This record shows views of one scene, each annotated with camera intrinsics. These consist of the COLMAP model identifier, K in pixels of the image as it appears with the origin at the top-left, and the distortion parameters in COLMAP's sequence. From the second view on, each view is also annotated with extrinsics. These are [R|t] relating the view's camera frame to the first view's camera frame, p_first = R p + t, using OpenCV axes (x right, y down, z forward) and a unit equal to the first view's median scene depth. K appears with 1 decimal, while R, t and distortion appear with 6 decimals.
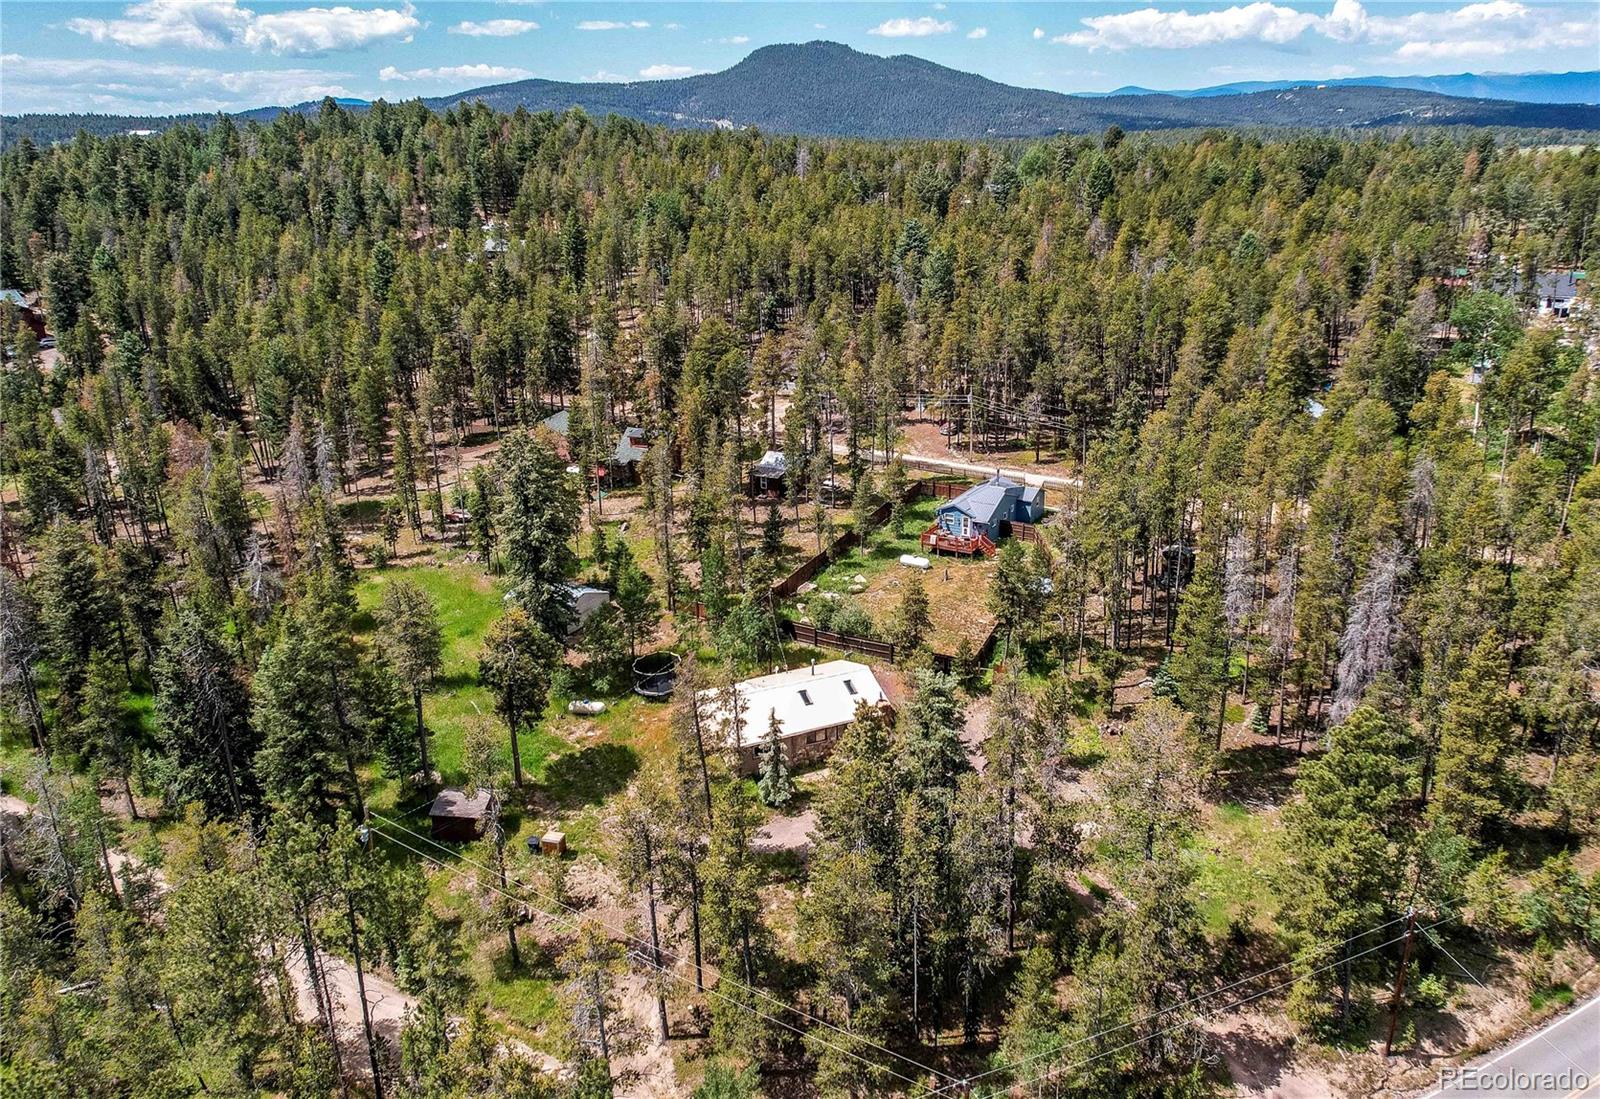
lens RADIAL K [[1241.5, 0, 800.0], [0, 1241.5, 549.5], [0, 0, 1]] dist [-0.056870, 0.058165]
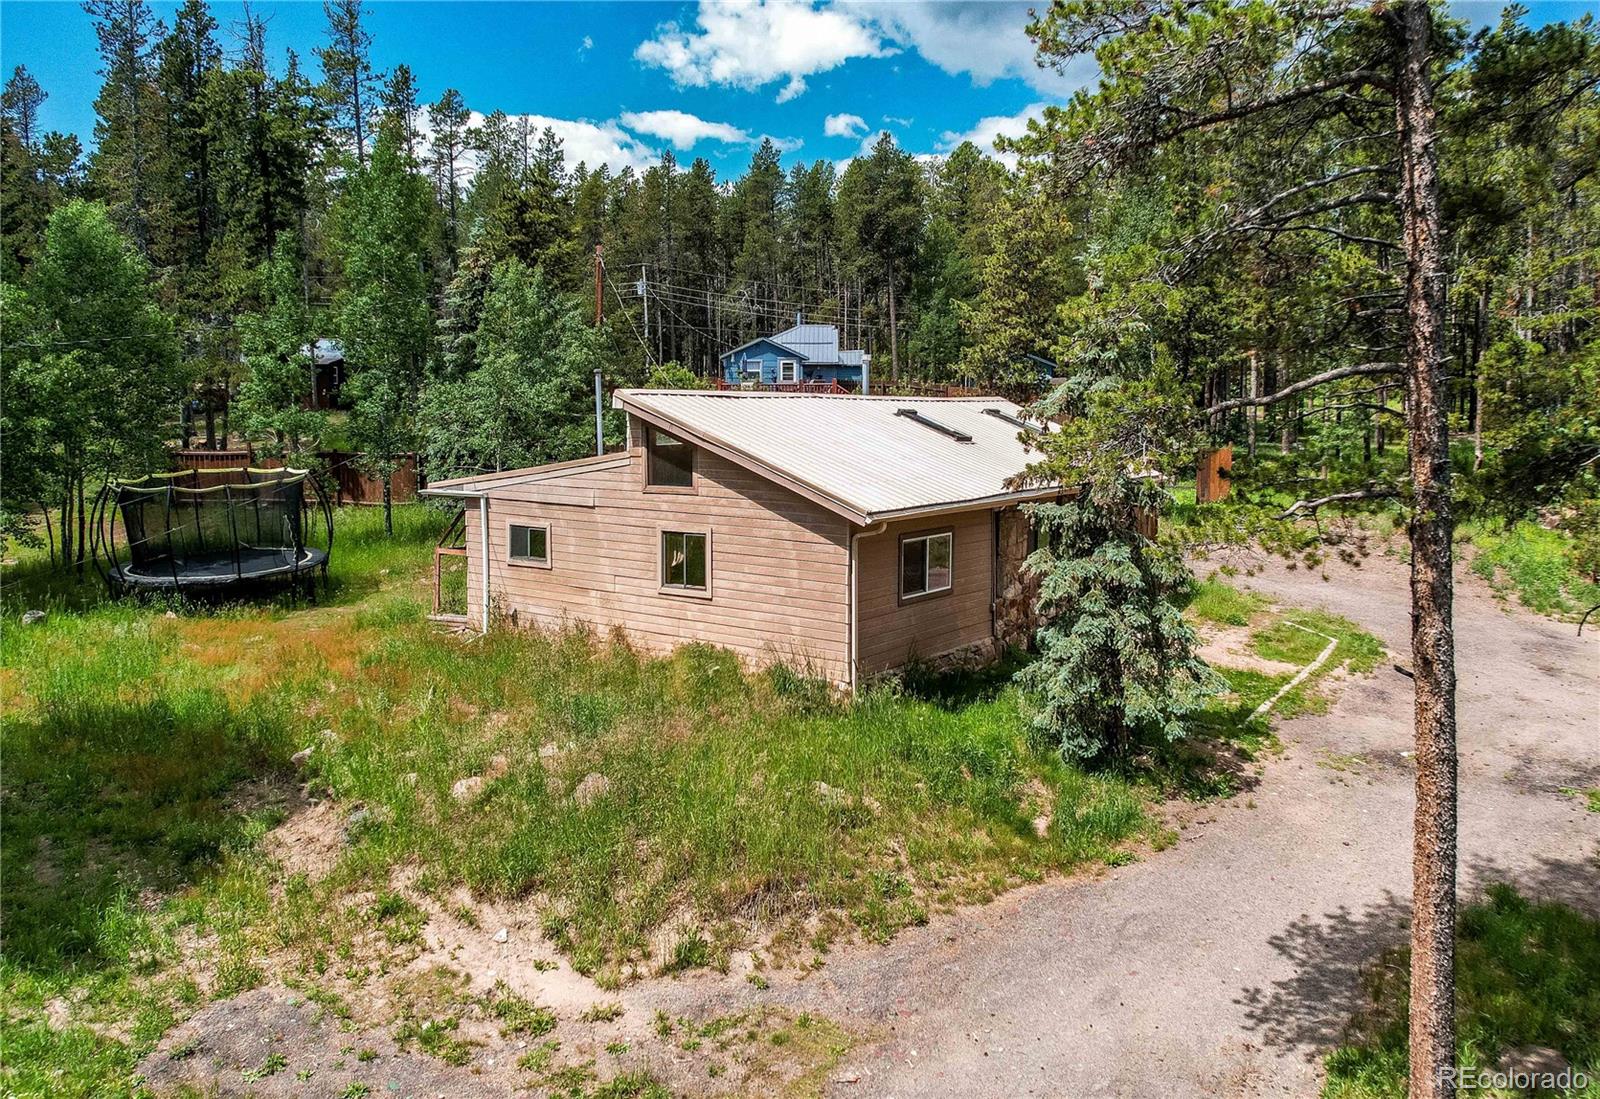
lens RADIAL K [[1241.5, 0, 800.0], [0, 1241.5, 549.5], [0, 0, 1]] dist [-0.056870, 0.058165]
pose [[0.859375, -0.027536, 0.510605, -0.121735], [0.147912, 0.969248, -0.196674, 0.150480], [-0.489487, 0.244541, 0.837020, 0.624705]]
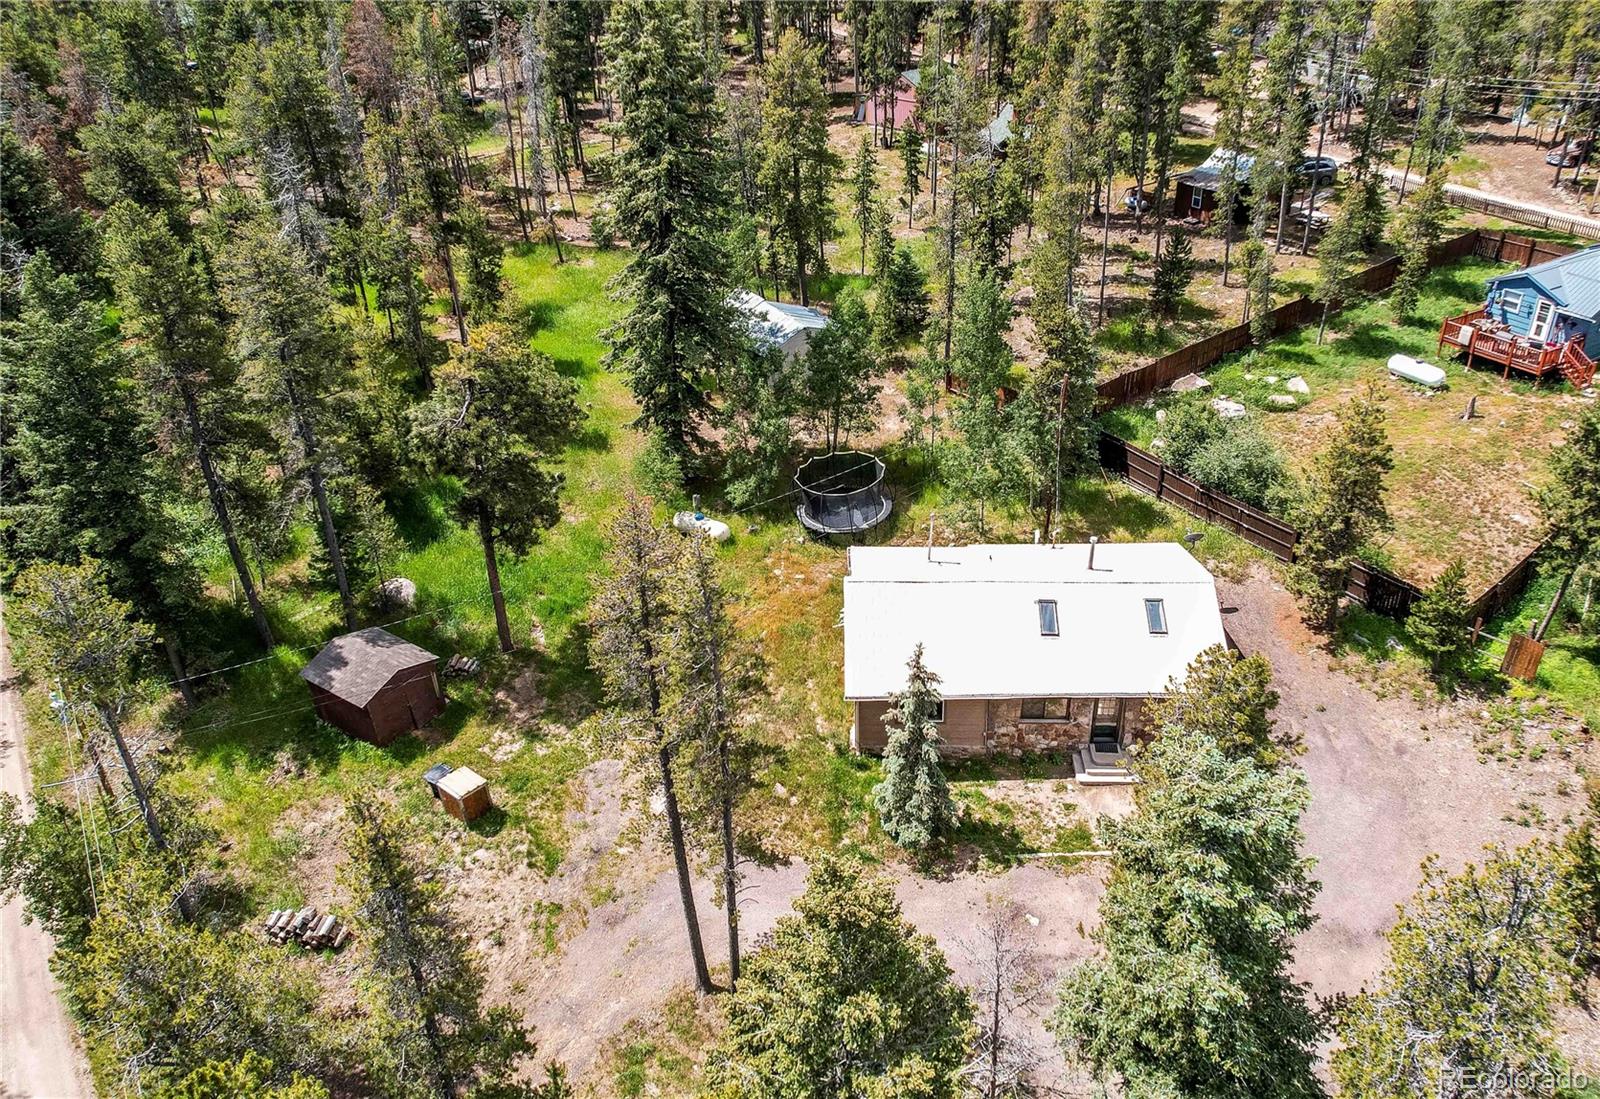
lens RADIAL K [[1245.8, 0, 841.2], [0, 1245.8, 523.8], [0, 0, 1]] dist [-0.059250, 0.056874]
pose [[0.909493, 0.214706, -0.355982, 0.071905], [-0.147377, 0.967213, 0.206831, 0.000372], [0.388719, -0.135648, 0.911316, 0.429822]]
